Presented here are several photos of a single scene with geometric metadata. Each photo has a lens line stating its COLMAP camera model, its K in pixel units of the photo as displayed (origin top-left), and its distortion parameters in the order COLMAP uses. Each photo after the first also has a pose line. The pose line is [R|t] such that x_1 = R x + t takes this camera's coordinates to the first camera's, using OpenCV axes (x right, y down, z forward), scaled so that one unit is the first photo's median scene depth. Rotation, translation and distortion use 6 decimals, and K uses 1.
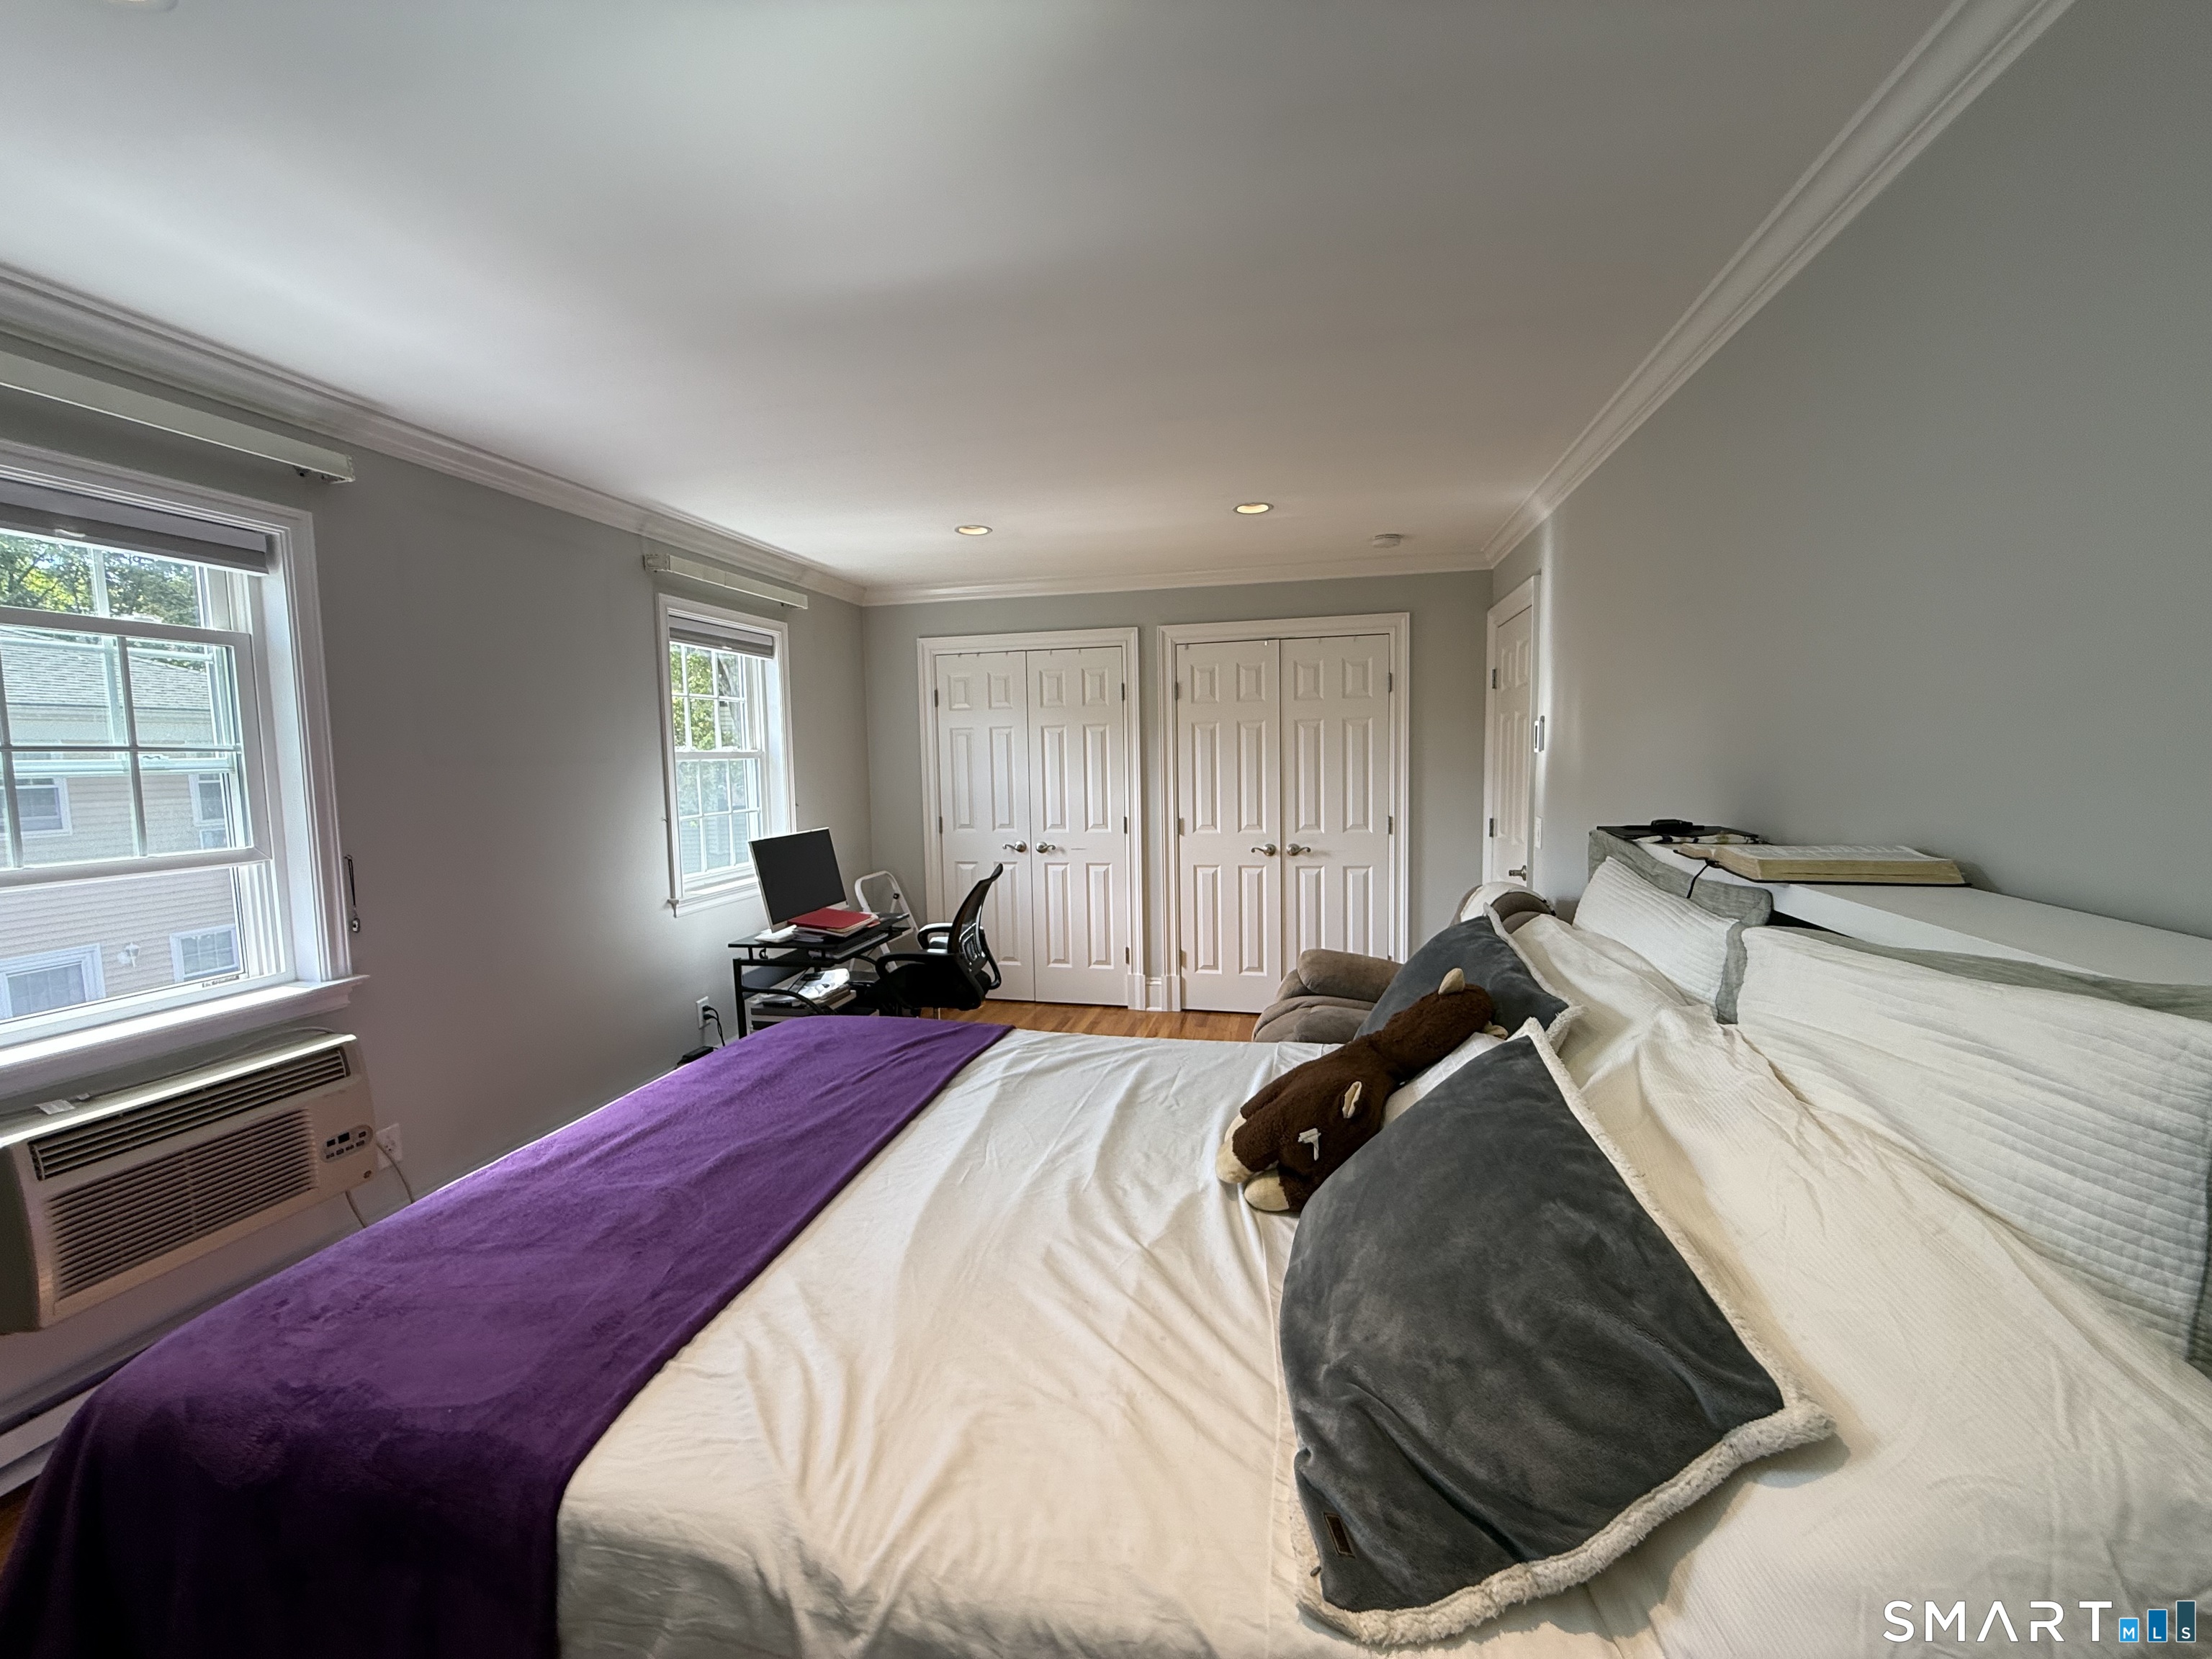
lens RADIAL K [[883.5, 0, 1106.1], [0, 883.5, 823.0], [0, 0, 1]] dist [-0.002436, 0.001000]
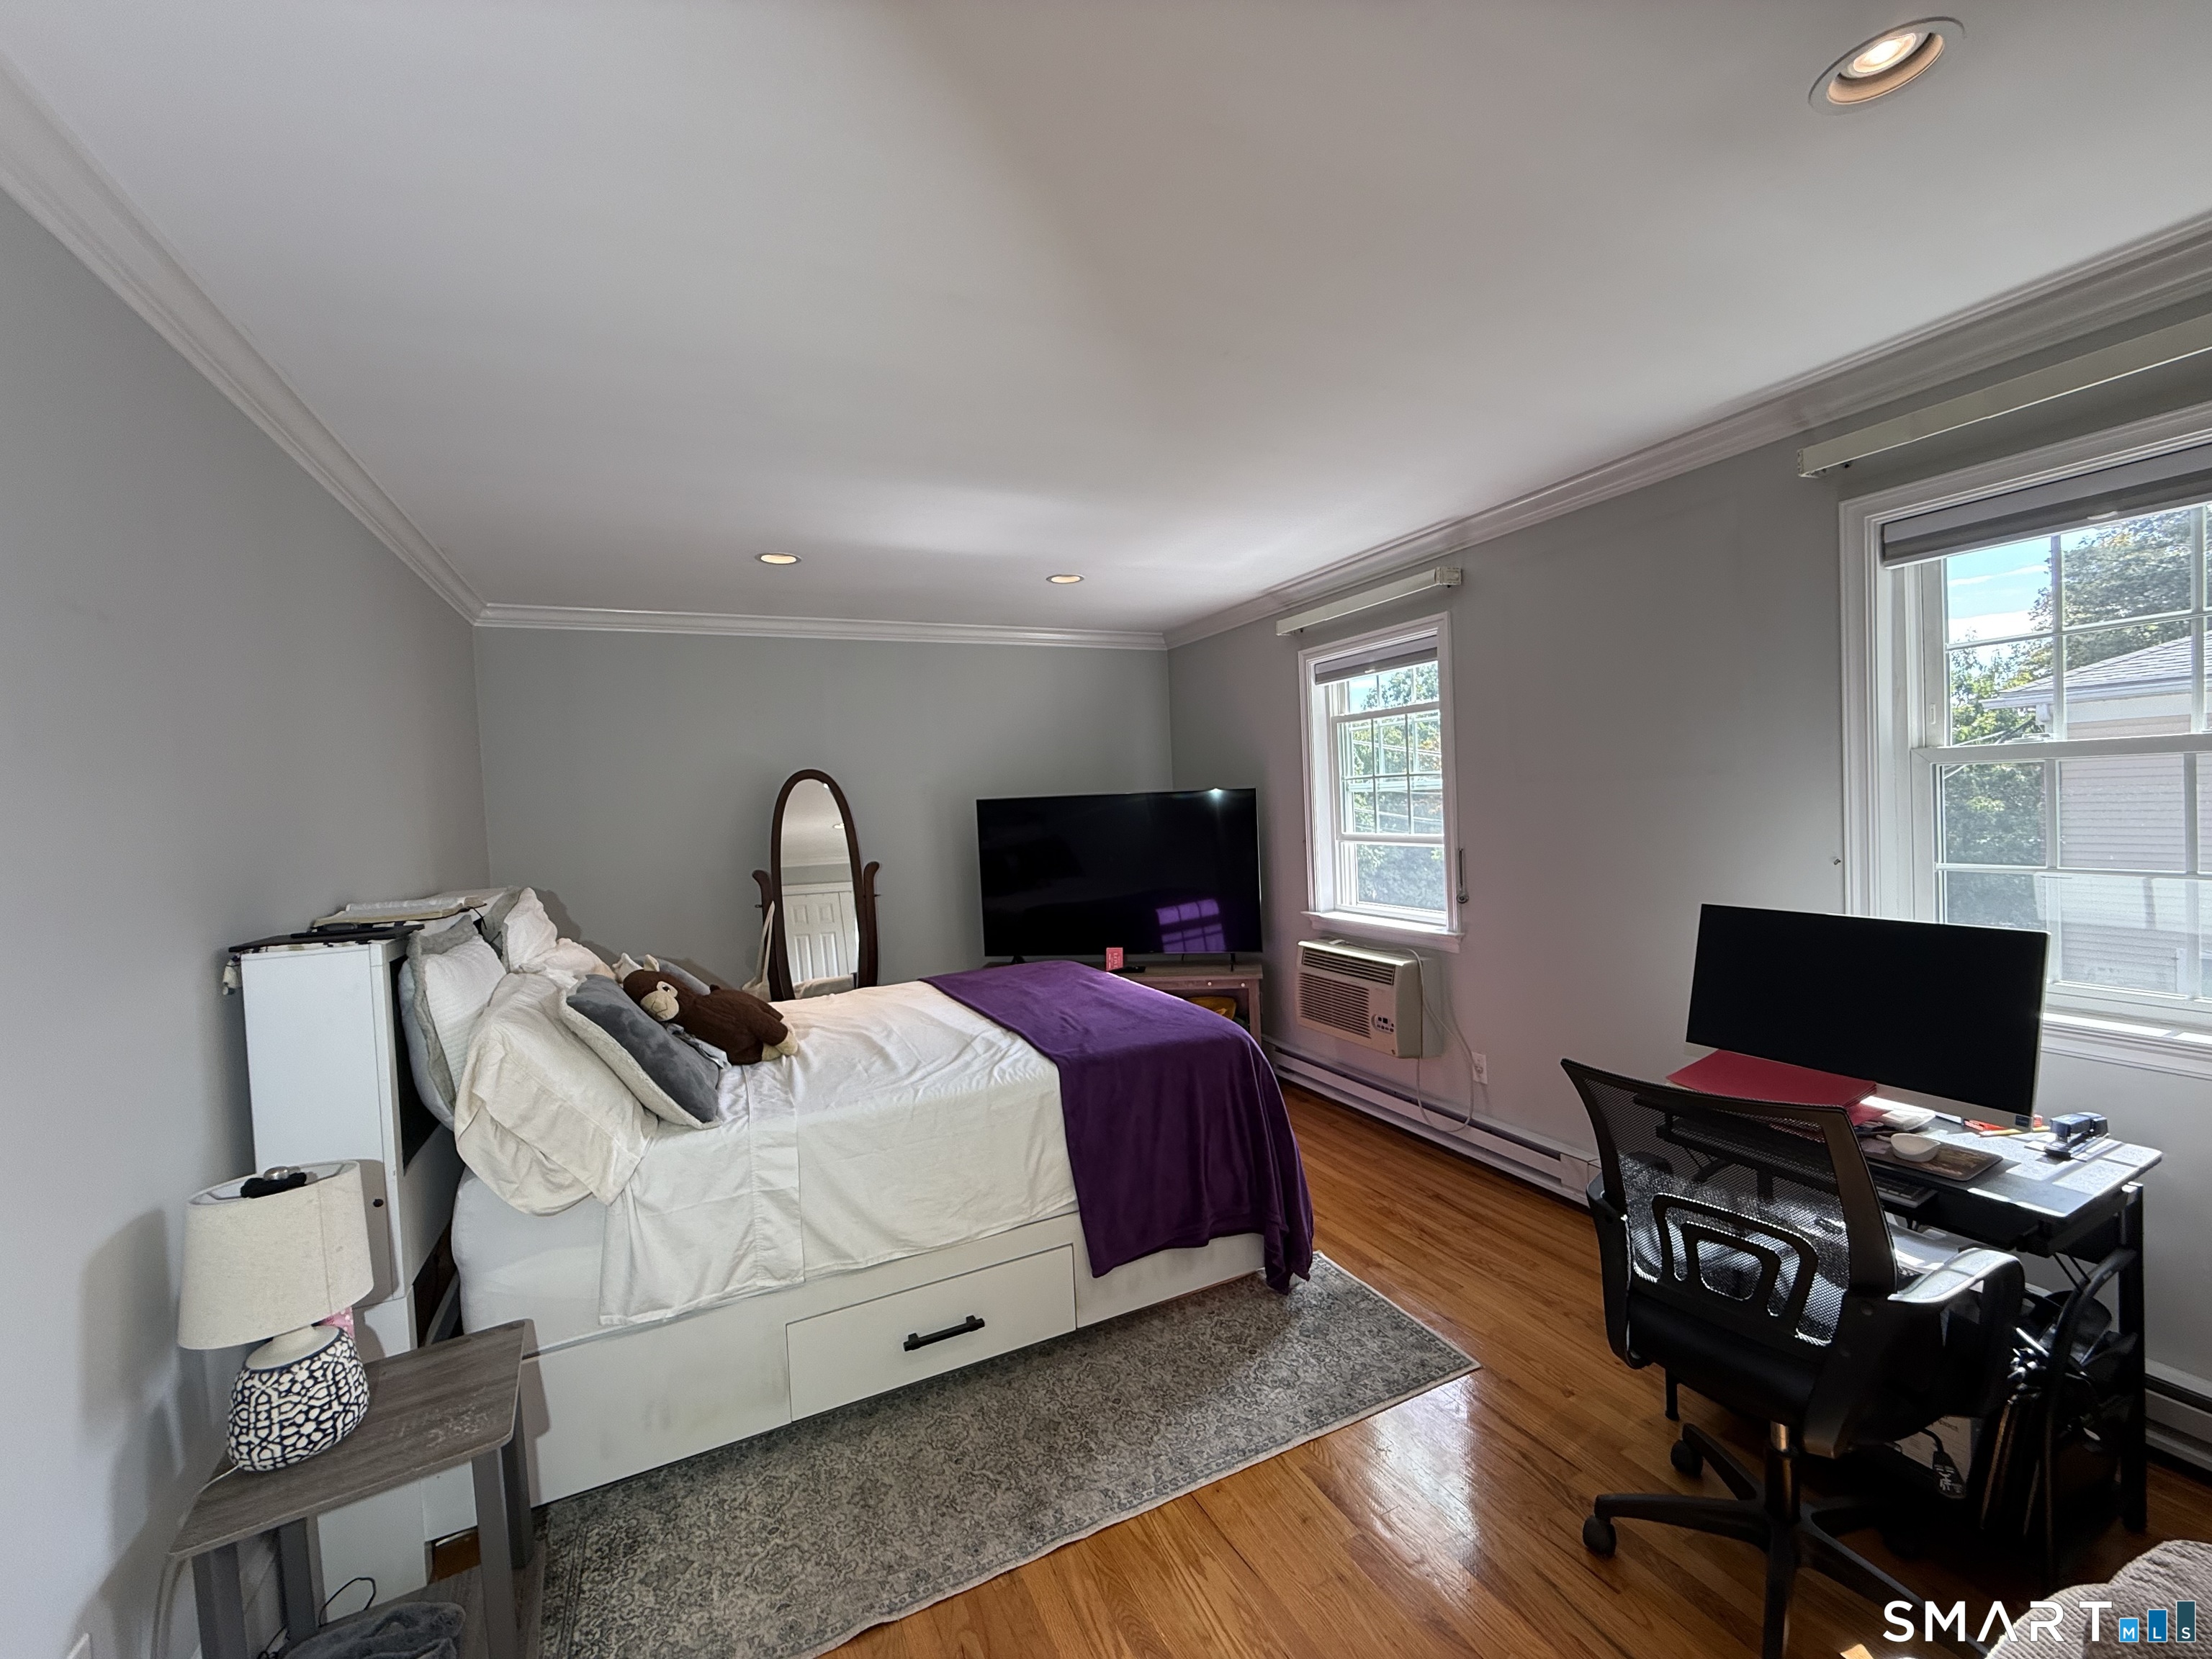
lens RADIAL K [[883.5, 0, 1105.5], [0, 883.5, 833.2], [0, 0, 1]] dist [-0.002436, 0.001000]
pose [[-0.783629, 0.081864, -0.615812, 0.508747], [0.014813, 0.993460, 0.113218, -0.175294], [0.621053, 0.079599, -0.779716, 1.962575]]
